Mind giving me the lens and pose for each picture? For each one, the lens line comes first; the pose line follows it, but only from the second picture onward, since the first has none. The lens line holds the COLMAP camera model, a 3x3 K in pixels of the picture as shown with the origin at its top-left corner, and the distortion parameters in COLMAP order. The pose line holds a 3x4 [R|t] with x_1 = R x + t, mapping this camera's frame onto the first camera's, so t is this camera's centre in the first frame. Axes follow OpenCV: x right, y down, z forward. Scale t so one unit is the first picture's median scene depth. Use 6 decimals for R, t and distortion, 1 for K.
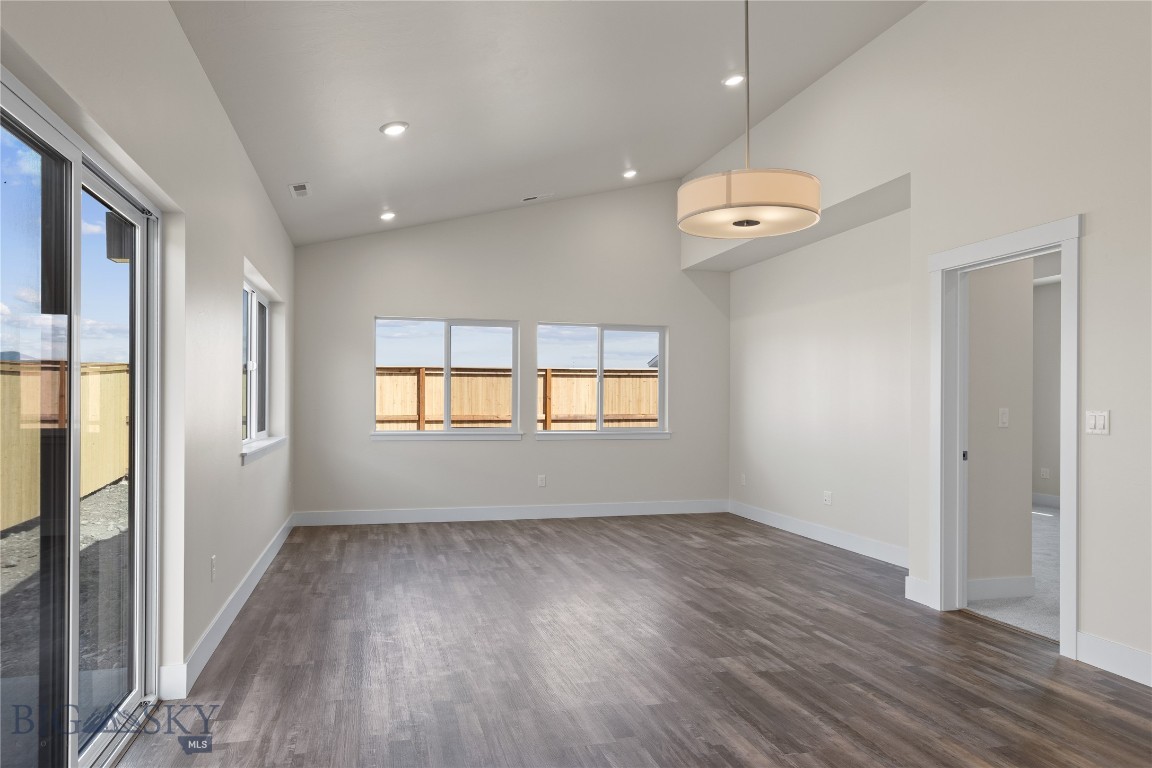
lens RADIAL K [[780.4, 0, 576.0], [0, 780.4, 384.0], [0, 0, 1]] dist [-0.005063, -0.001023]
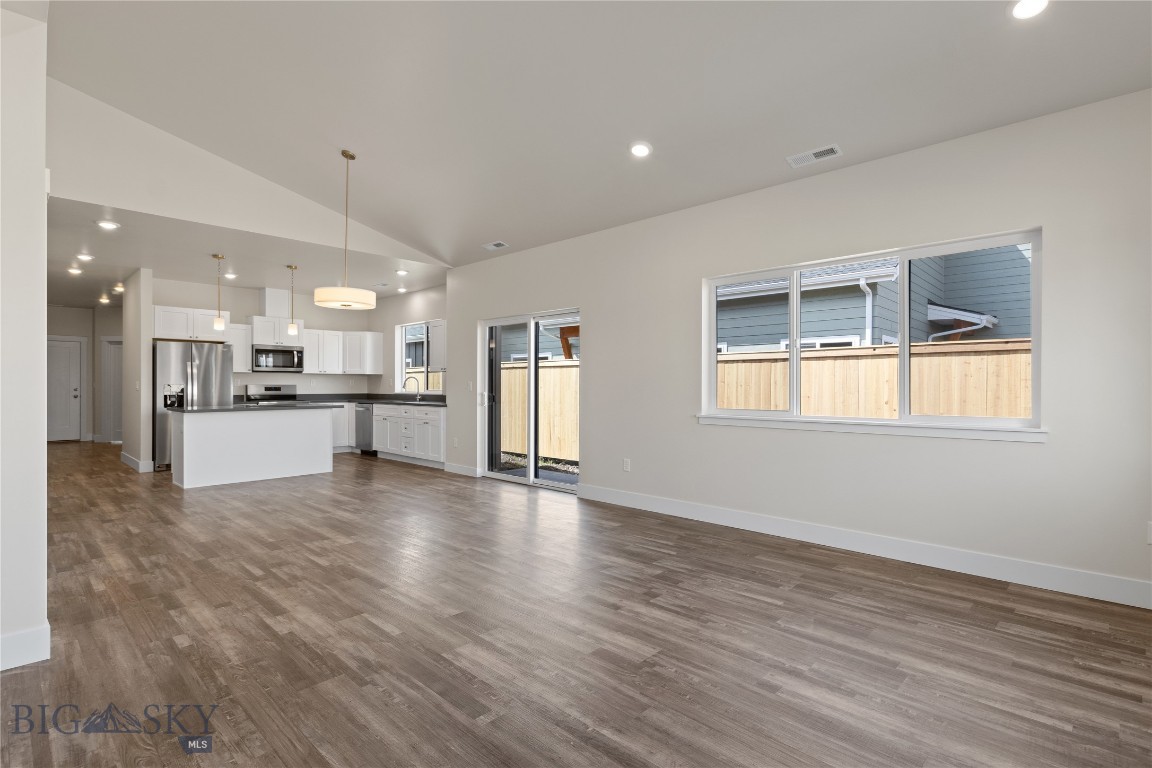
lens RADIAL K [[548.2, 0, 576.6], [0, 548.2, 386.3], [0, 0, 1]] dist [0.011972, -0.000219]
pose [[-0.856408, -0.006910, -0.516254, 0.275423], [0.006926, 0.999667, -0.024870, 0.052922], [0.516254, -0.024874, -0.856074, 1.619525]]
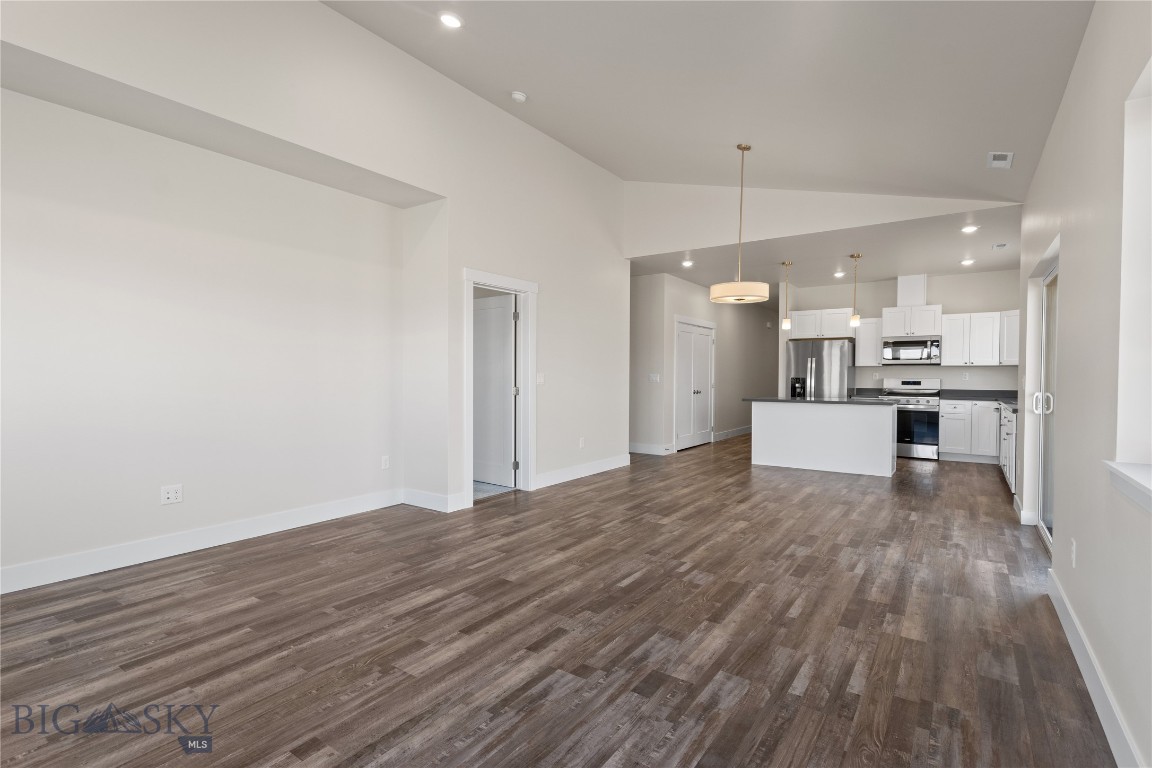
lens RADIAL K [[548.2, 0, 576.6], [0, 548.2, 386.3], [0, 0, 1]] dist [0.011972, -0.000219]
pose [[-0.648956, -0.025175, 0.760409, -0.438132], [-0.030194, 0.999517, 0.007322, 0.038574], [-0.760226, -0.018208, -0.649403, 1.428967]]
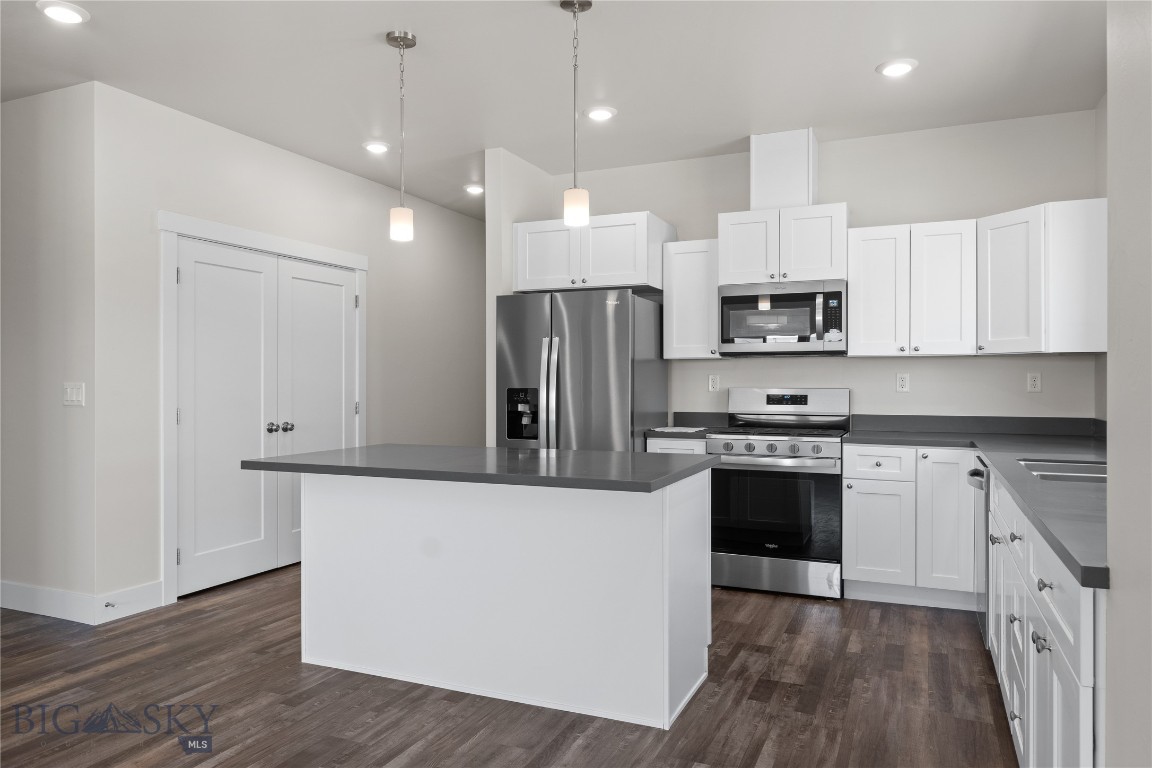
lens RADIAL K [[785.3, 0, 576.0], [0, 785.3, 384.0], [0, 0, 1]] dist [0.002819, 0.000701]
pose [[-0.783946, -0.007618, 0.620783, -0.219535], [-0.021400, 0.999662, -0.014757, 0.010063], [-0.620460, -0.024854, -0.783844, 0.471167]]
